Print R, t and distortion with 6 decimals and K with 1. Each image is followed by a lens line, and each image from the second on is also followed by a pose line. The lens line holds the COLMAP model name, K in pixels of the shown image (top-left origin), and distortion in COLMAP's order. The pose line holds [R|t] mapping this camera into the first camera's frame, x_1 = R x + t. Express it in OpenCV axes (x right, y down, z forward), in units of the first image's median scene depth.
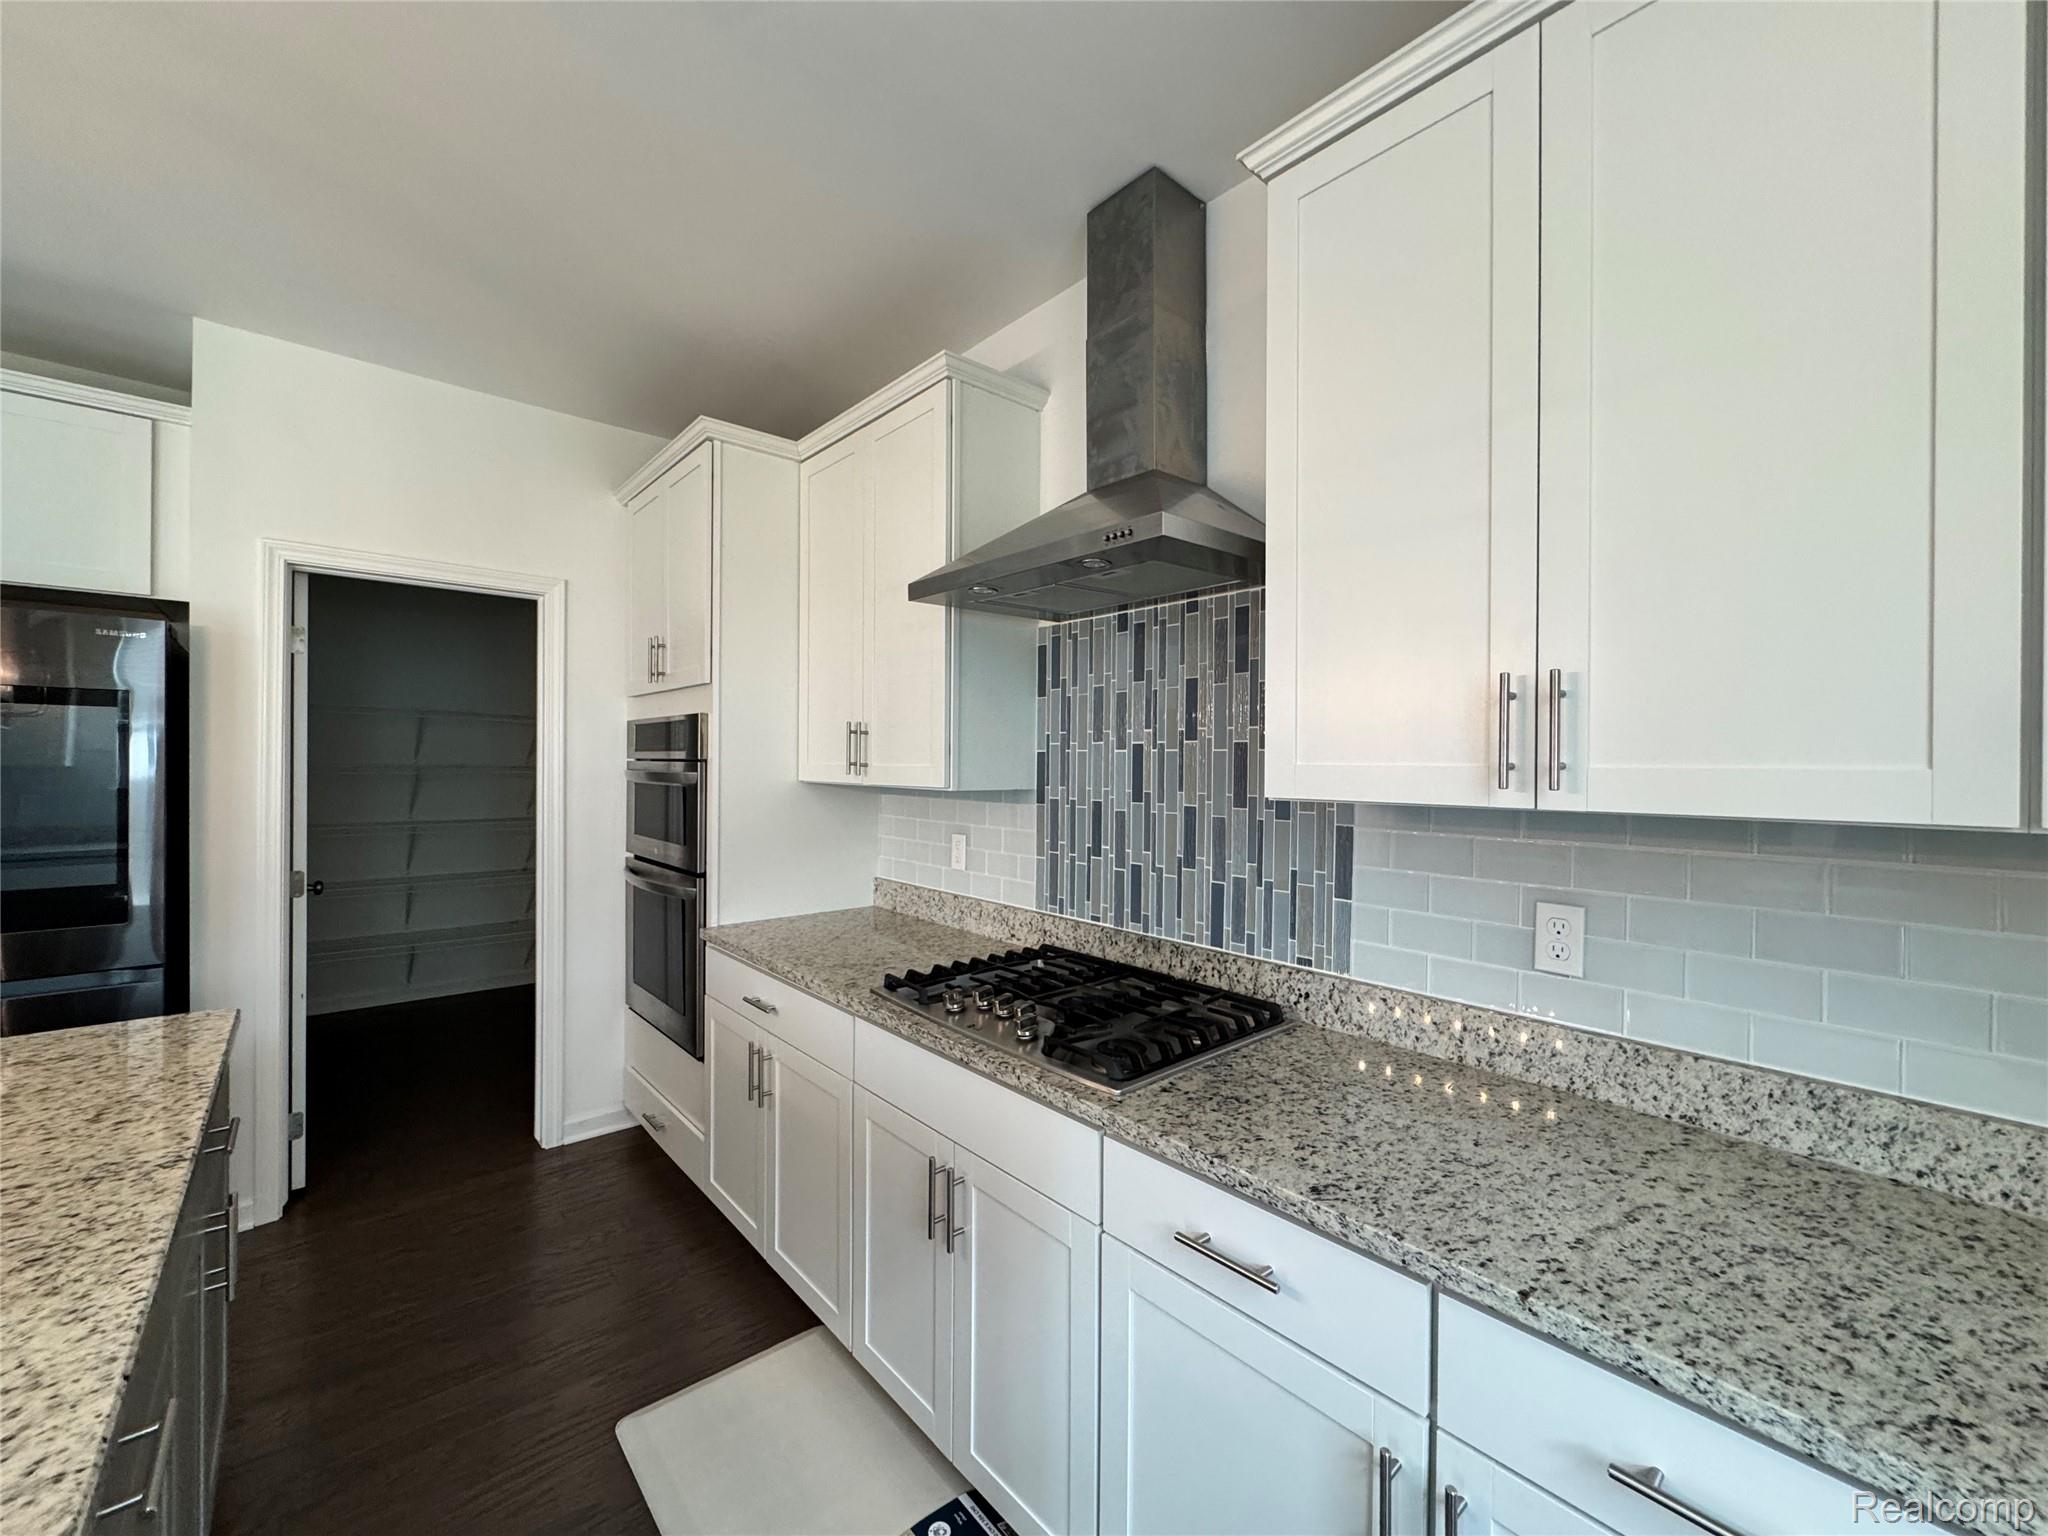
lens RADIAL K [[817.8, 0, 1025.3], [0, 817.8, 767.3], [0, 0, 1]] dist [-0.003442, 0.000441]
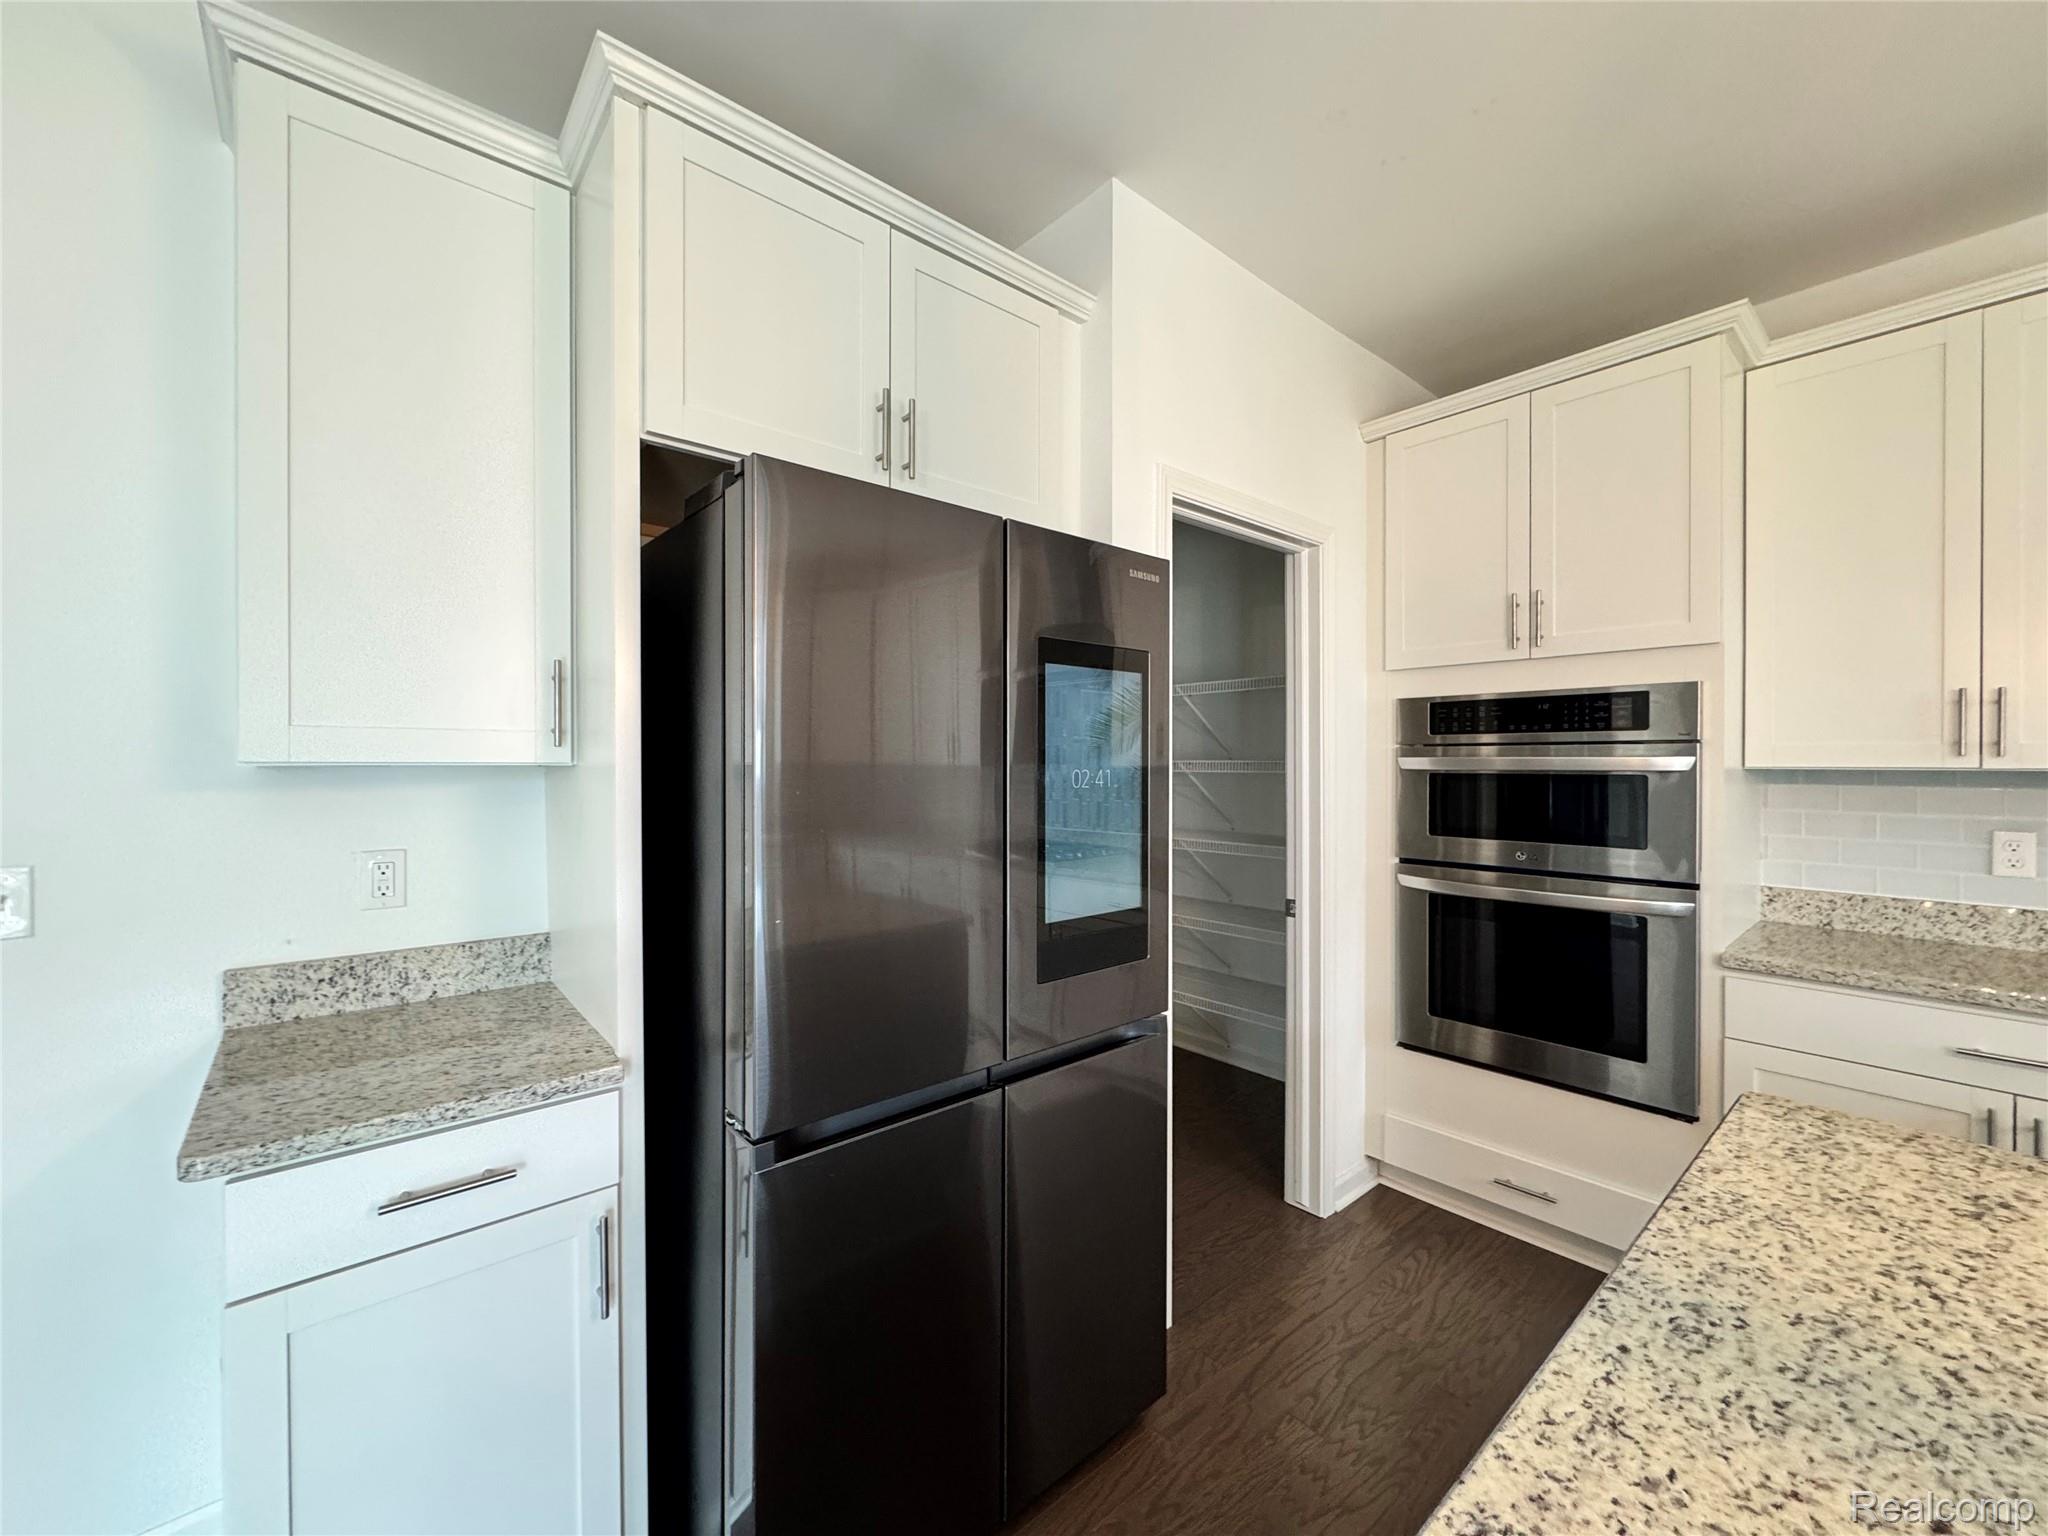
lens RADIAL K [[817.8, 0, 1025.3], [0, 817.8, 767.3], [0, 0, 1]] dist [-0.003442, 0.000441]
pose [[0.999837, -0.009562, -0.015312, -1.012956], [0.009545, 0.999954, -0.001174, 0.011646], [0.015322, 0.001028, 0.999882, 0.197427]]
